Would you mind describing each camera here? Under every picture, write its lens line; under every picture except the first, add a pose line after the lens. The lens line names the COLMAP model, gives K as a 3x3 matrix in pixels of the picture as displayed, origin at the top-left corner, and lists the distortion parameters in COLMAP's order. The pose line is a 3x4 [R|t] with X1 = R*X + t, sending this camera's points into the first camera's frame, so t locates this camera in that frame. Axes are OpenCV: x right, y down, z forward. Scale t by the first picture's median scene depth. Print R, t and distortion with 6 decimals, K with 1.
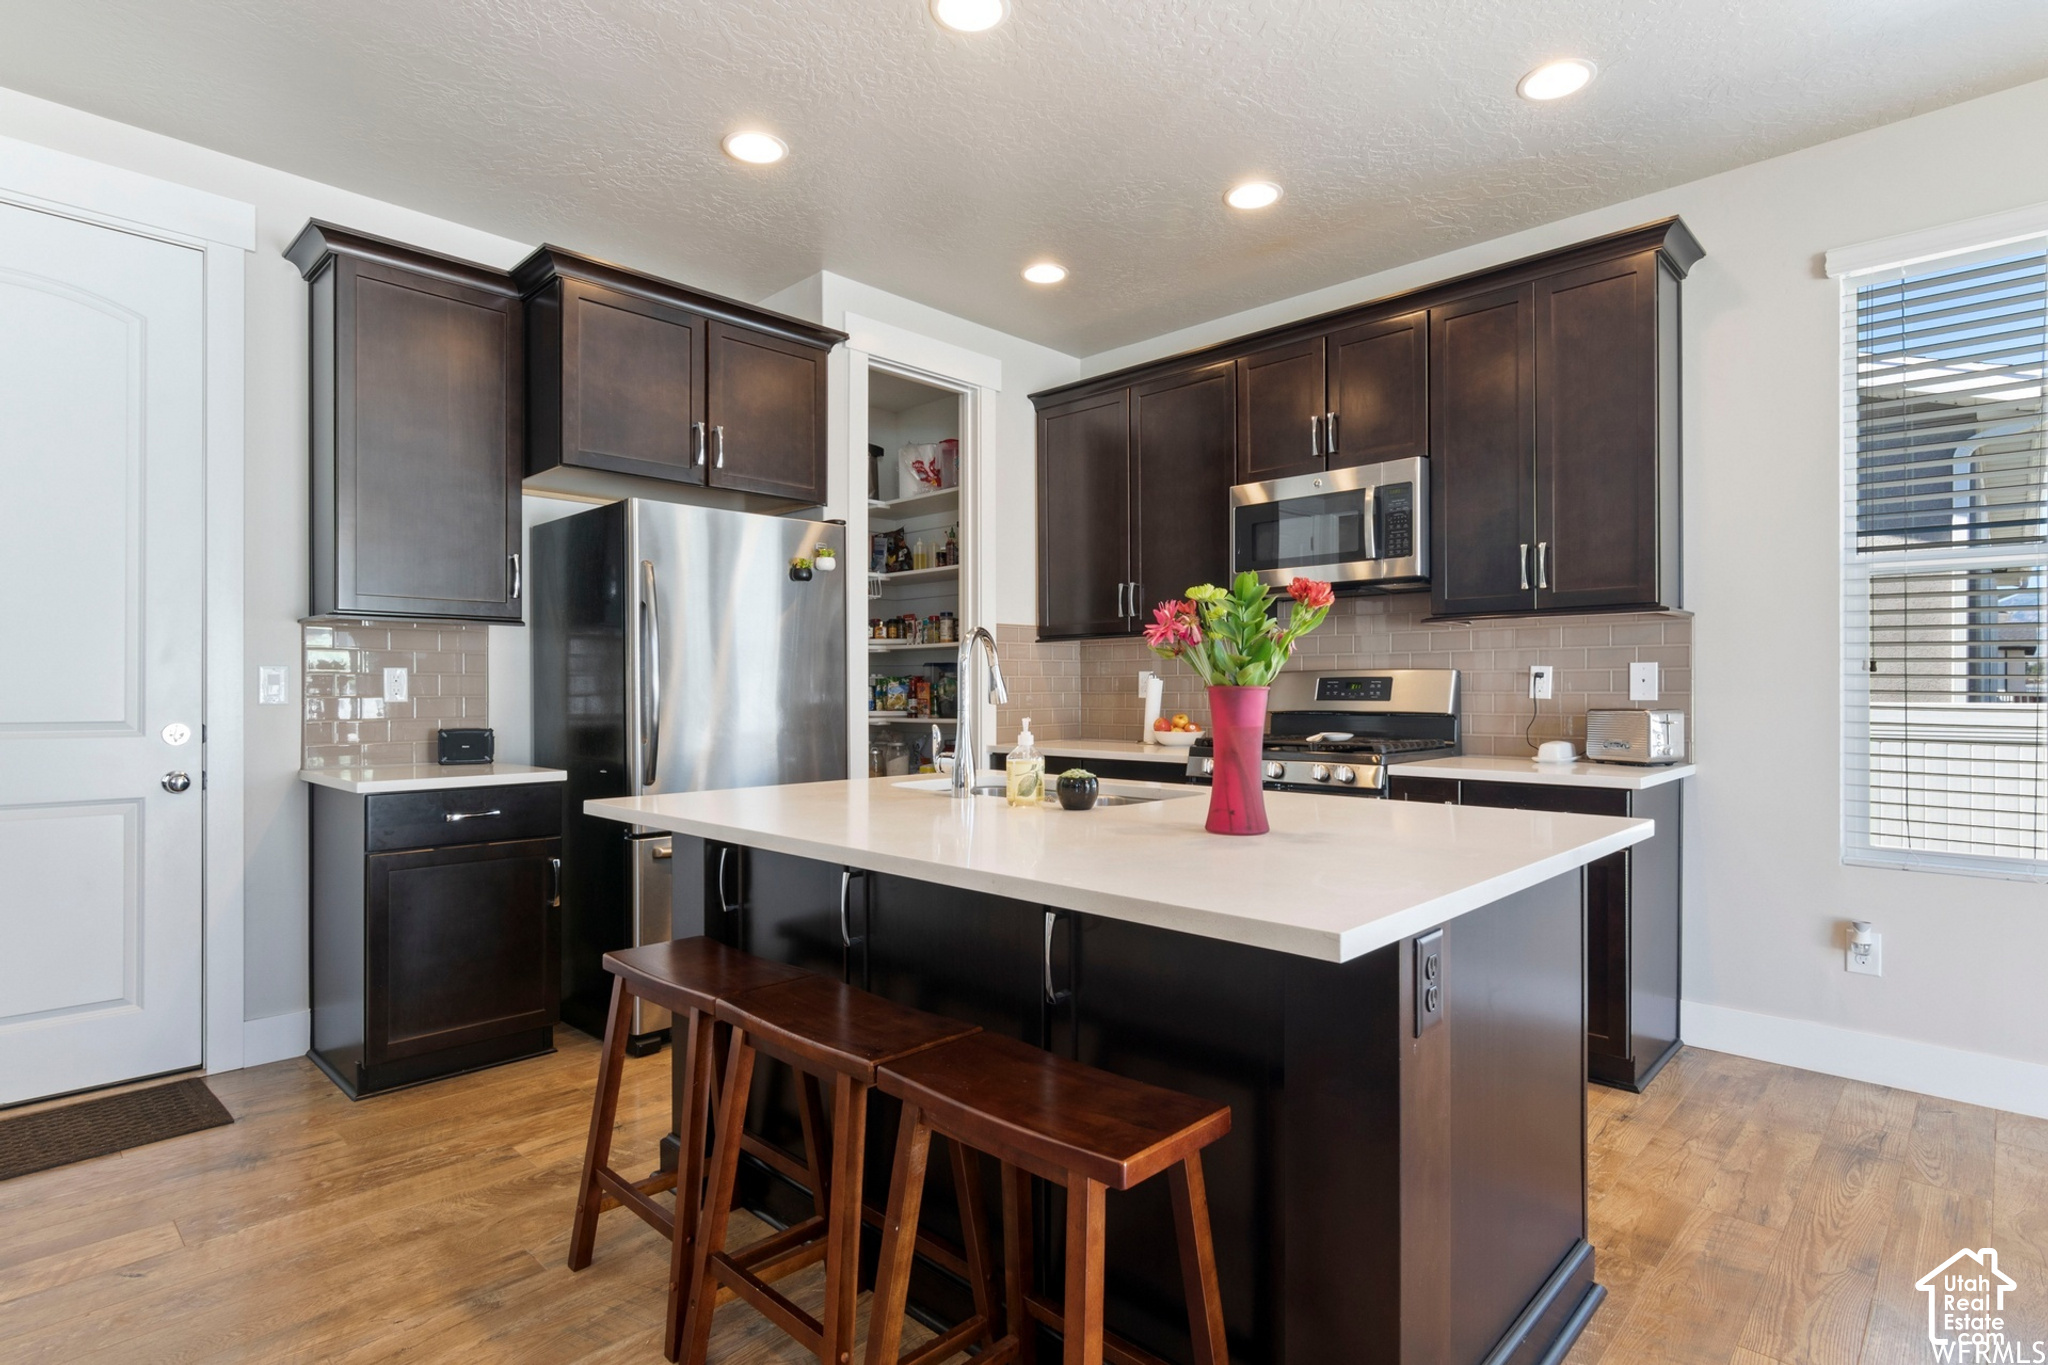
lens RADIAL K [[1034.1, 0, 1026.7], [0, 1034.1, 677.4], [0, 0, 1]] dist [-0.001718, 0.000666]
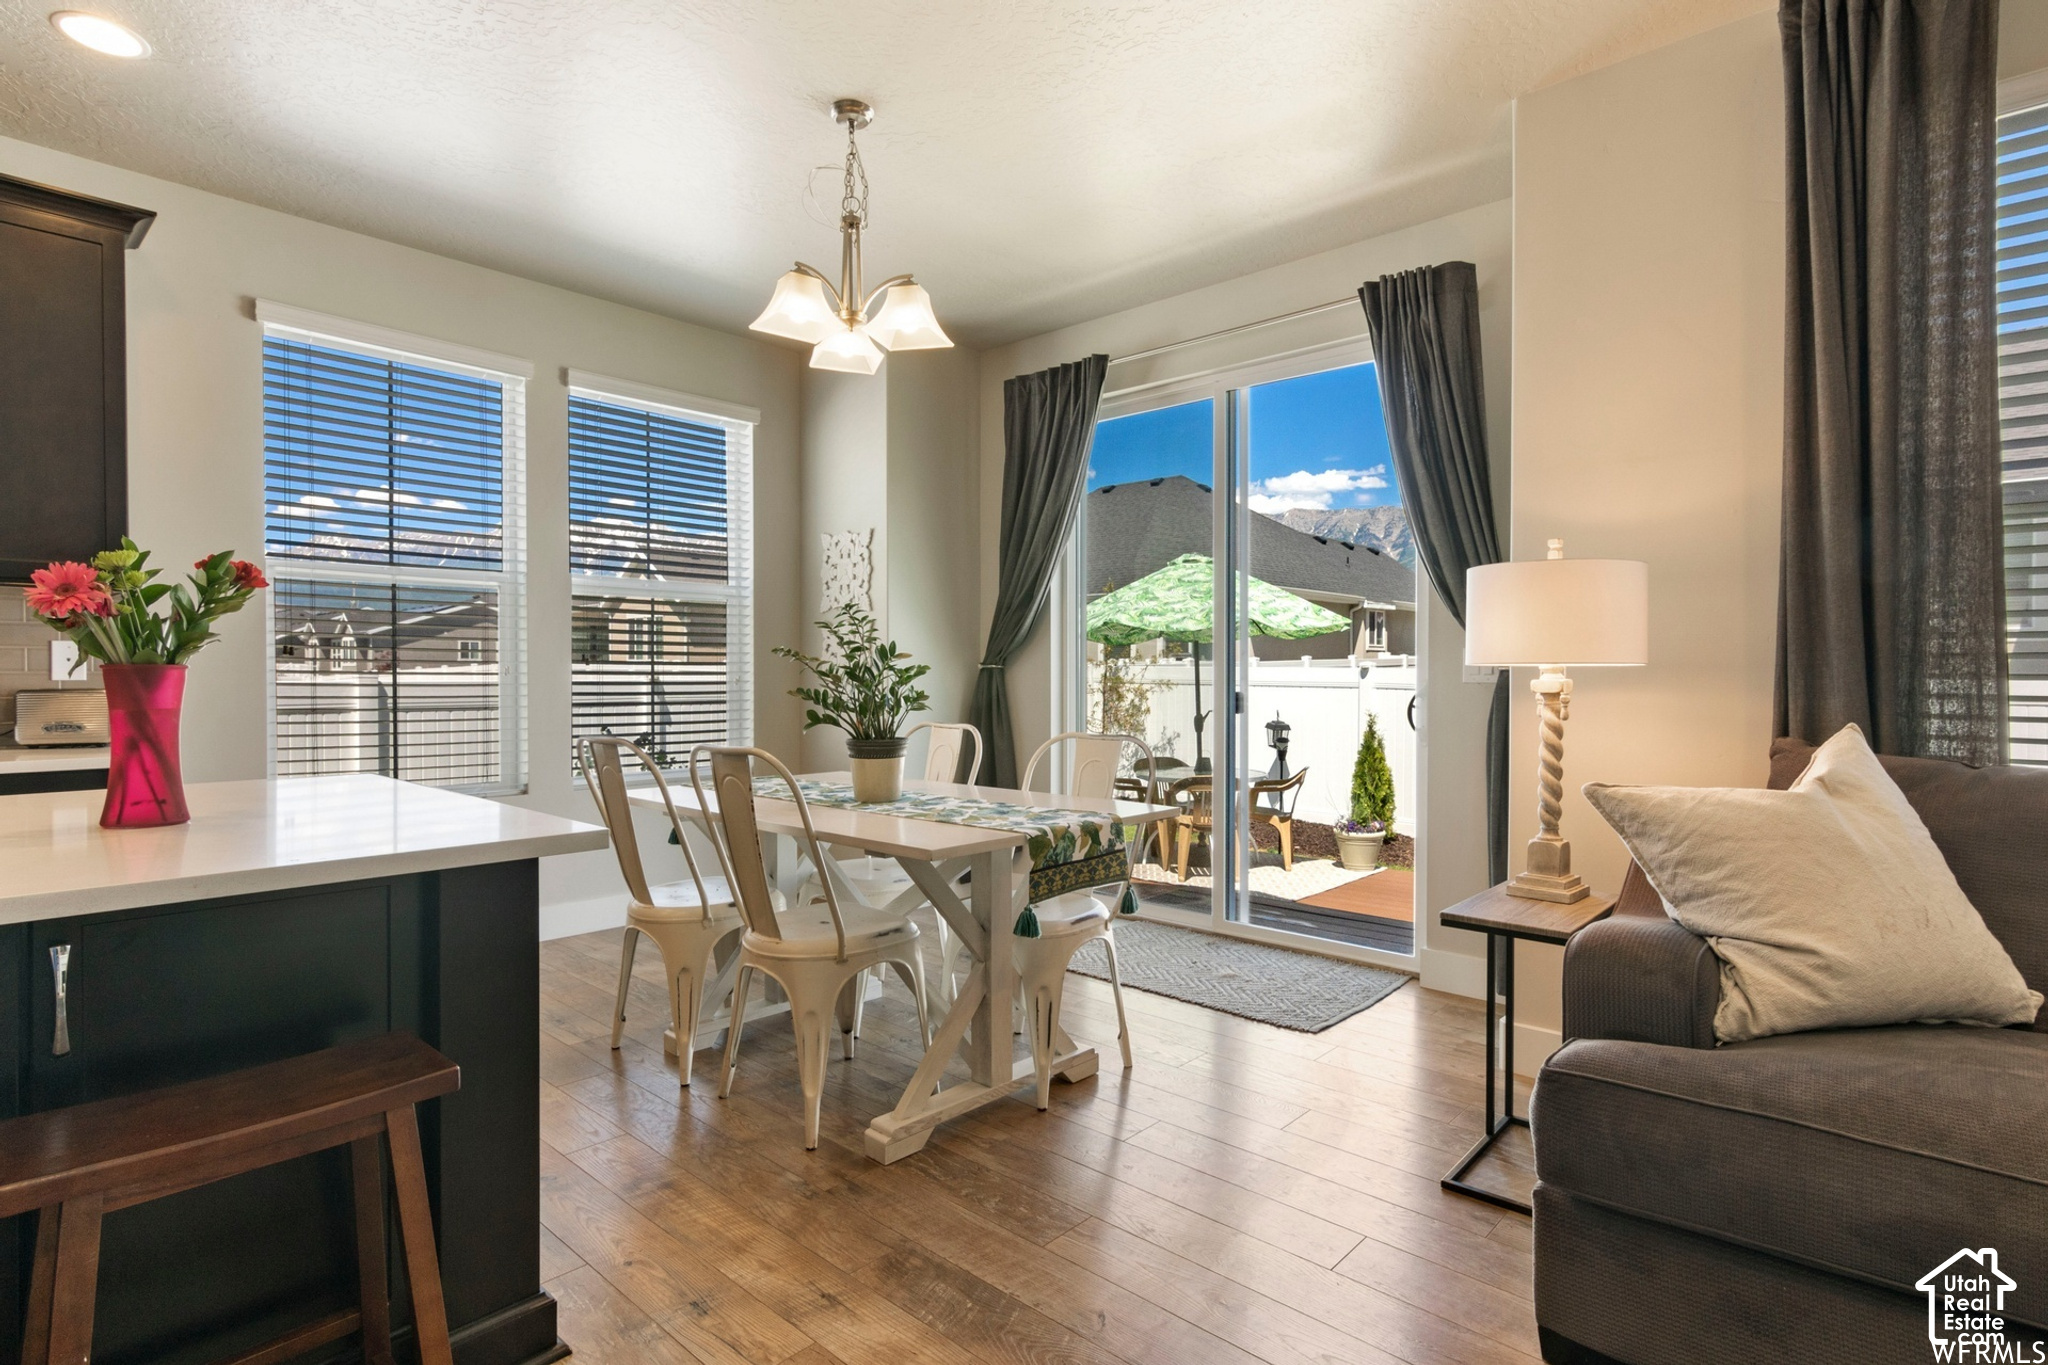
lens RADIAL K [[1034.1, 0, 1026.7], [0, 1034.1, 677.4], [0, 0, 1]] dist [-0.001718, 0.000666]
pose [[-0.000493, -0.004128, 0.999991, -0.459999], [-0.010267, 0.999939, 0.004122, 0.003173], [-0.999947, -0.010265, -0.000535, 0.145360]]
